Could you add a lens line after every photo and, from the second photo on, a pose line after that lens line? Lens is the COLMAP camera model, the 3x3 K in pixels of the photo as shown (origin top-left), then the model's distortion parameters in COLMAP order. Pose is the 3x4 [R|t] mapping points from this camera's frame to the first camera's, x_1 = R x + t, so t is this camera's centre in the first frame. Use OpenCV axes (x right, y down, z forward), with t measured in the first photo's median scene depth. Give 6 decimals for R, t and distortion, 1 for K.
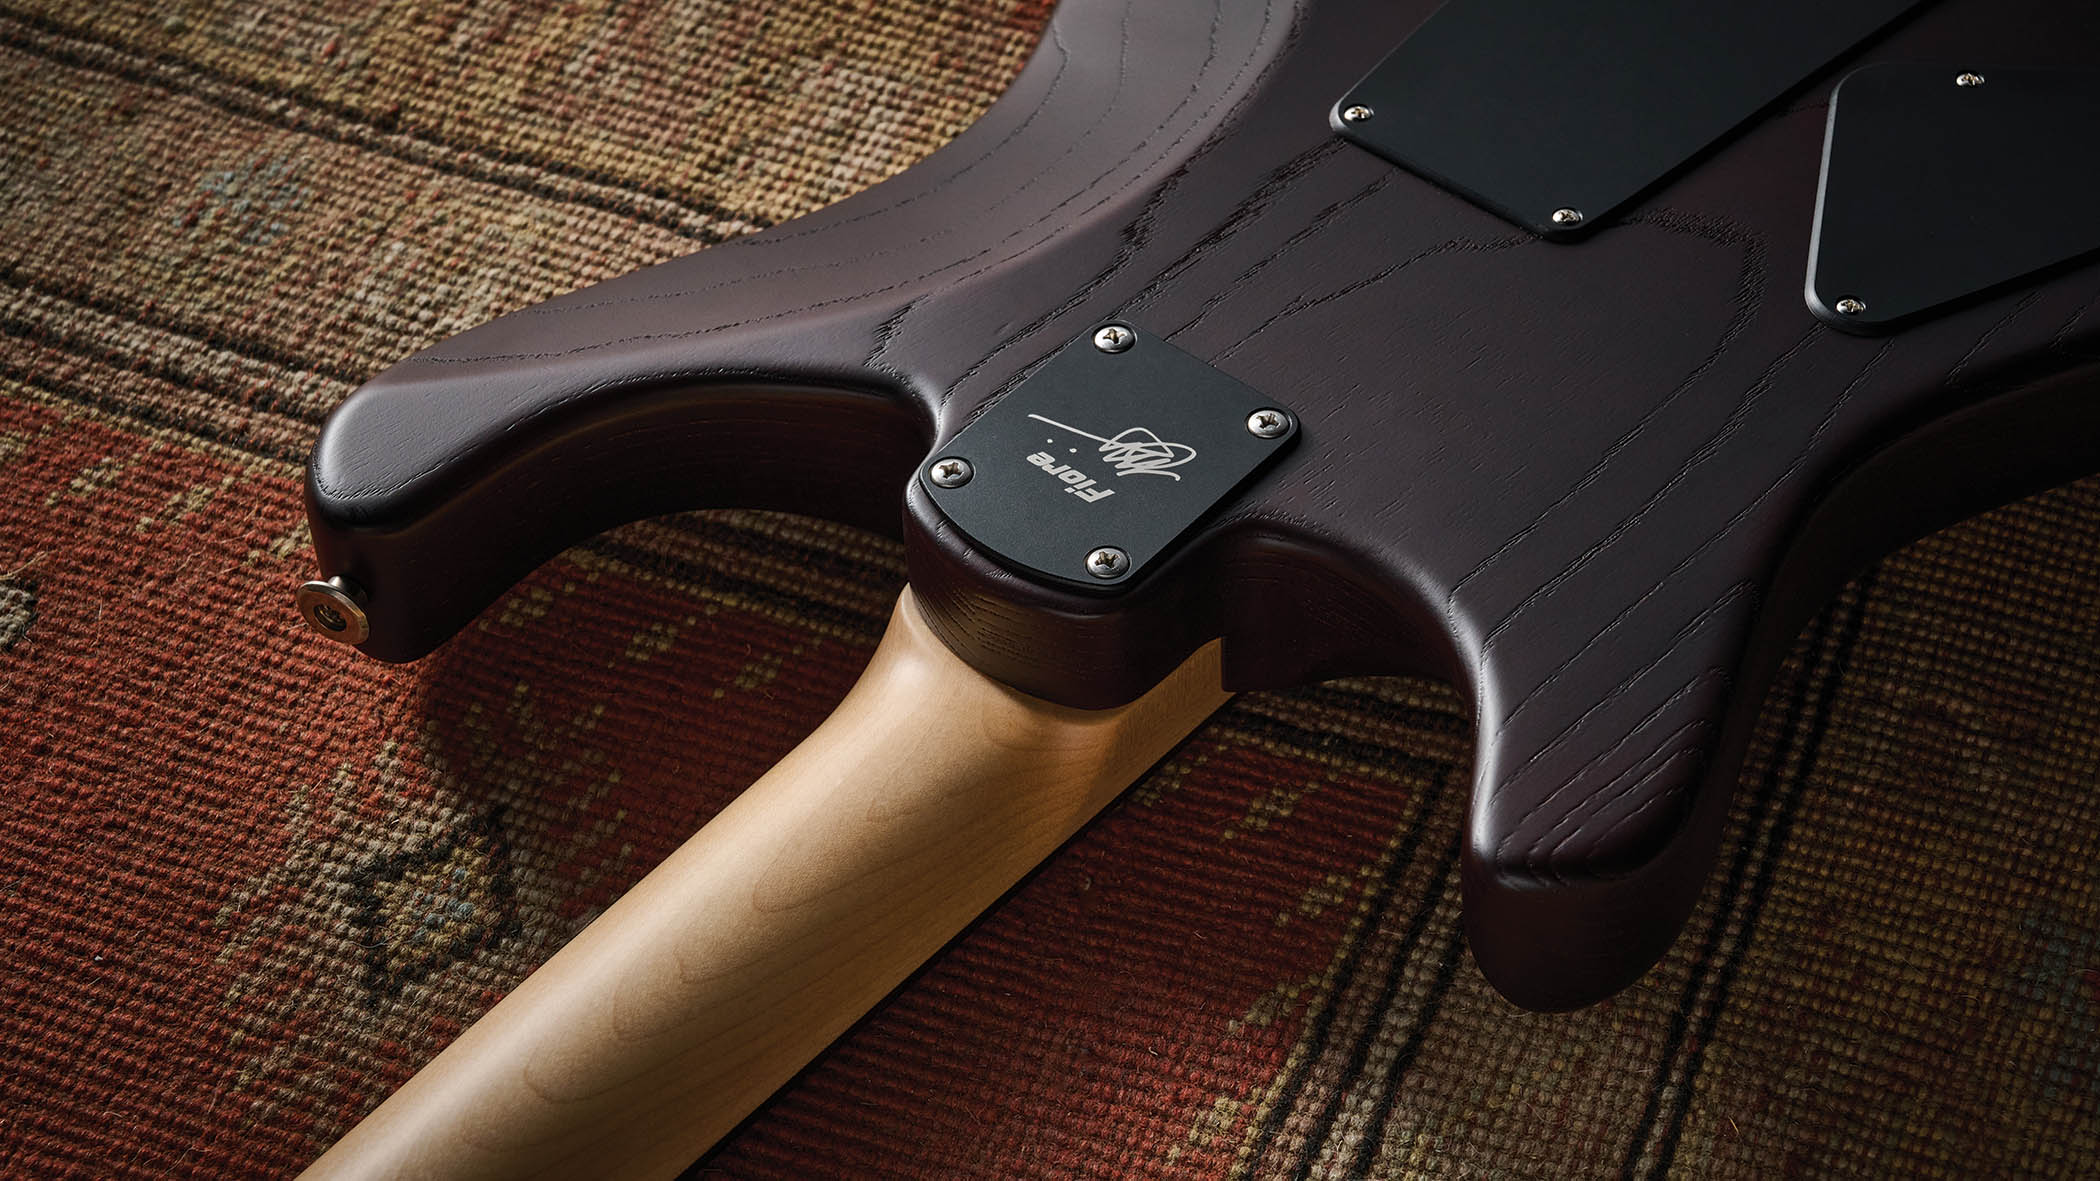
lens RADIAL K [[3862.7, 0, 1051.5], [0, 3862.7, 589.1], [0, 0, 1]] dist [-0.018555, 0.000000]
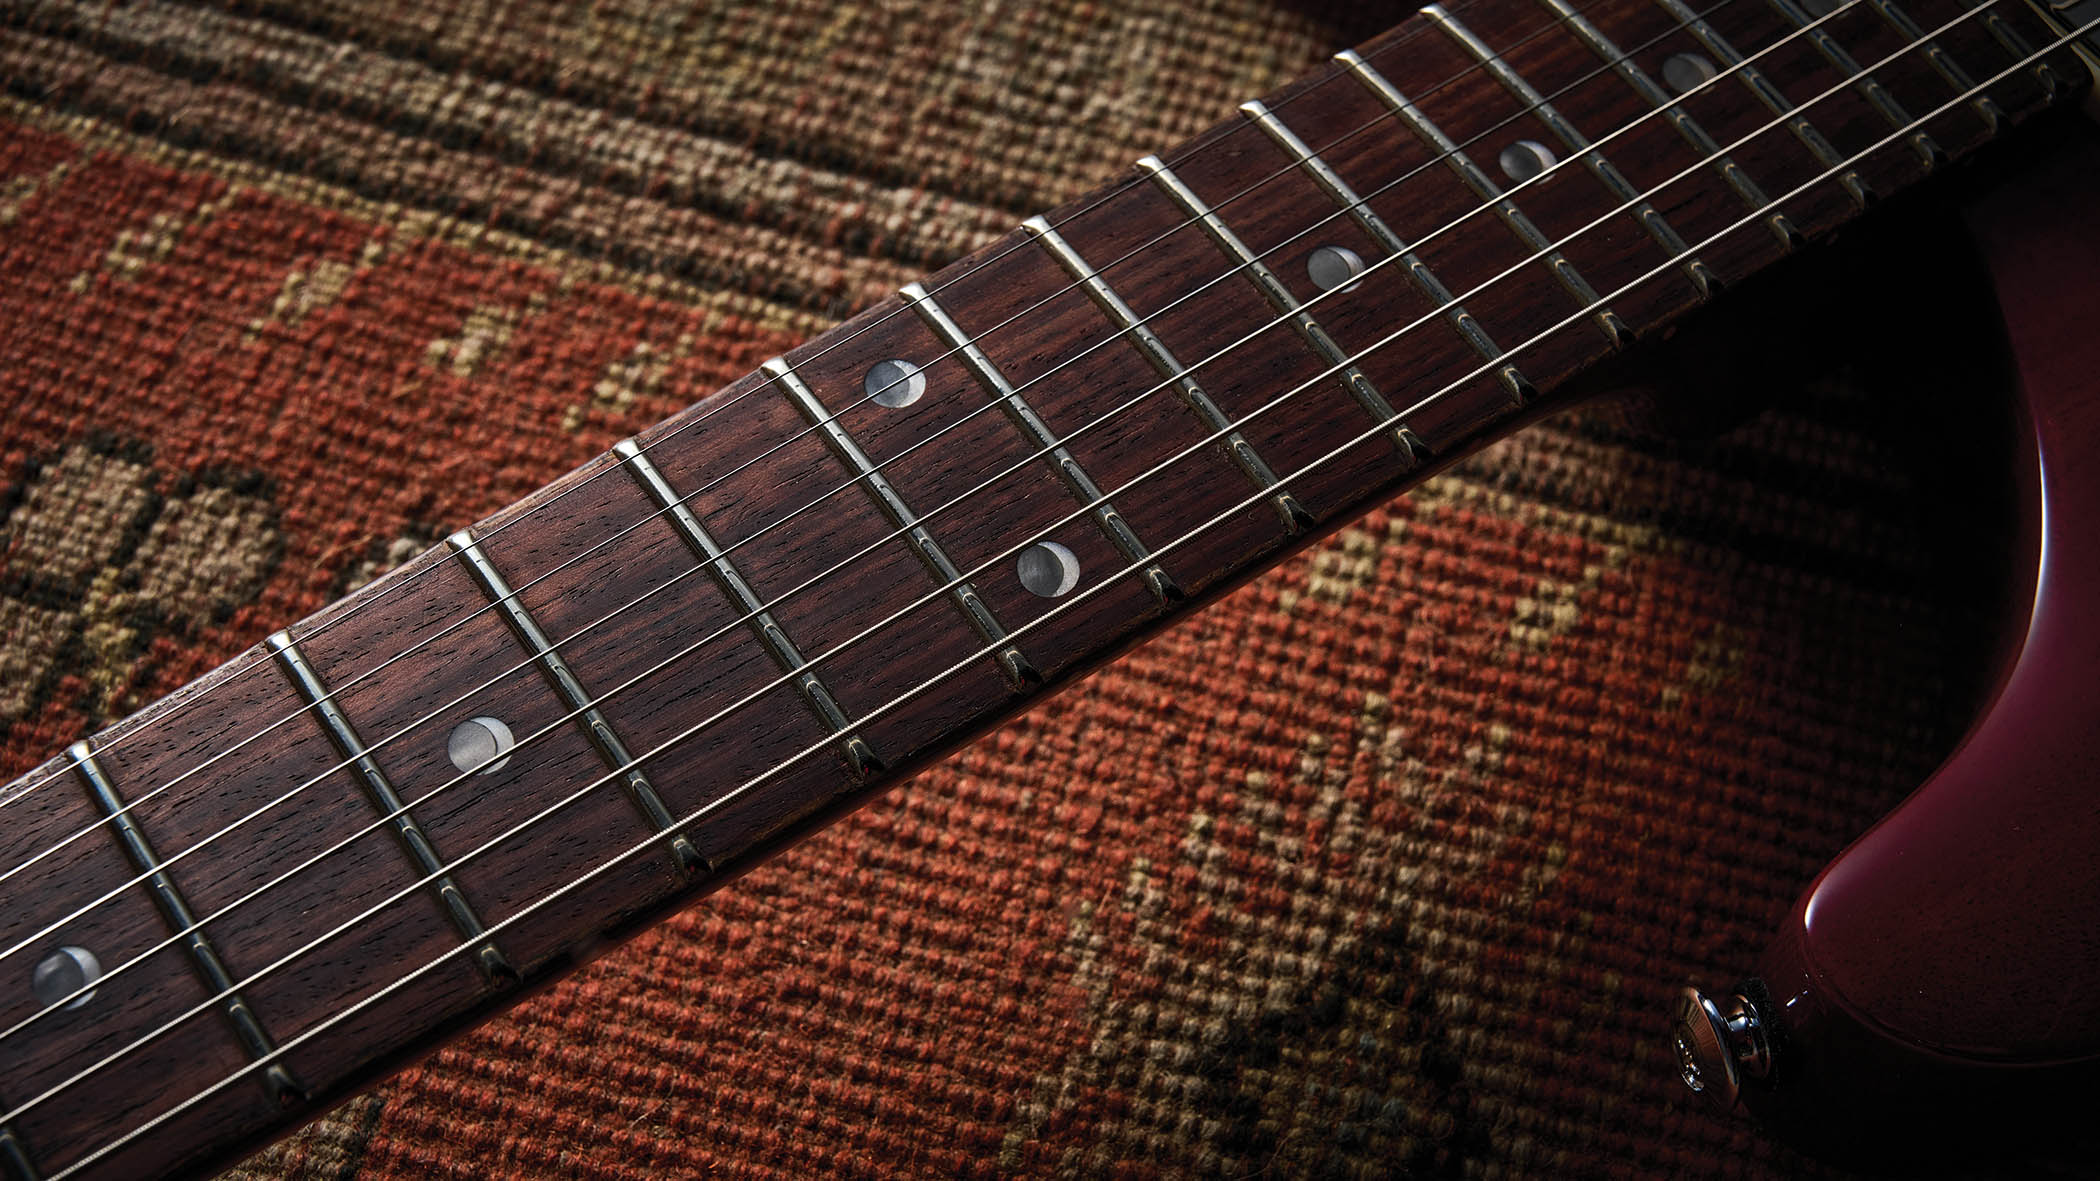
lens RADIAL K [[3086.8, 0, 1043.9], [0, 3086.8, 603.1], [0, 0, 1]] dist [-0.188428, 0.000000]
pose [[0.995379, -0.042777, 0.085974, -0.226117], [0.029432, 0.988113, 0.150889, -0.067339], [-0.091407, -0.147661, 0.984805, 0.488112]]
